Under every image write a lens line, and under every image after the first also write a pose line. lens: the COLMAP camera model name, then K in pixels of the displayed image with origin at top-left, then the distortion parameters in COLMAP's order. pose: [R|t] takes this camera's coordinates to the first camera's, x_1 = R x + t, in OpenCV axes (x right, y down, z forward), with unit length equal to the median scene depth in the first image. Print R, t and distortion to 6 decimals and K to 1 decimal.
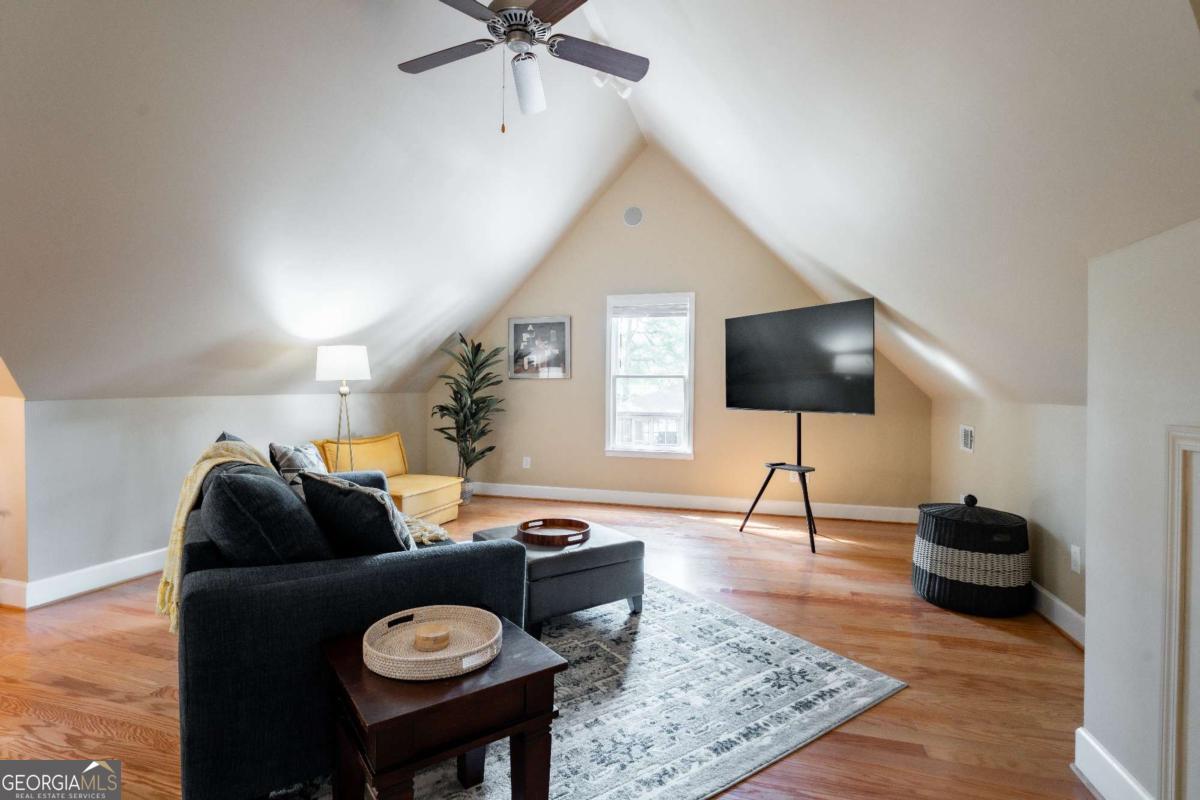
lens RADIAL K [[576.0, 0, 600.0], [0, 576.0, 400.0], [0, 0, 1]] dist [-0.002152, -0.000370]
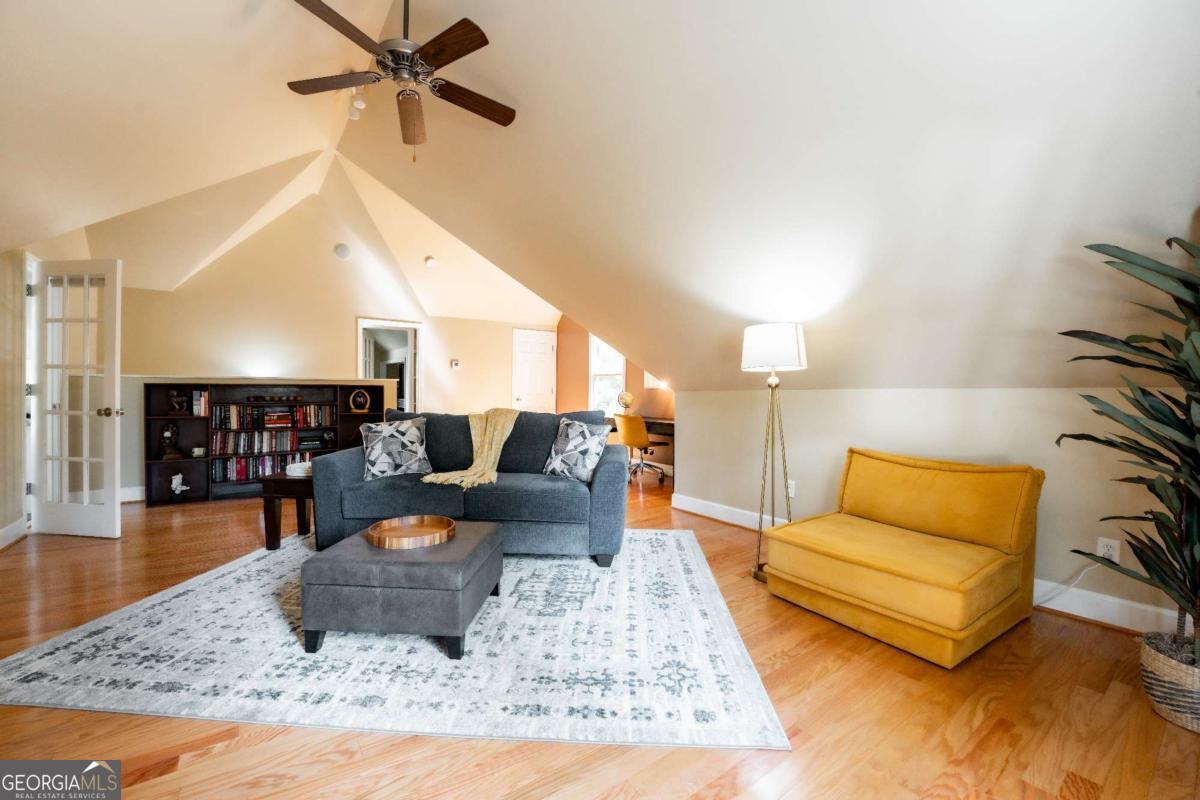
lens RADIAL K [[491.1, 0, 600.0], [0, 491.1, 400.0], [0, 0, 1]] dist [-0.000529, 0.000060]
pose [[-0.626298, -0.001191, -0.779583, 0.259275], [-0.011480, 0.999904, 0.007696, 0.004507], [0.779499, 0.013770, -0.626252, 1.288257]]
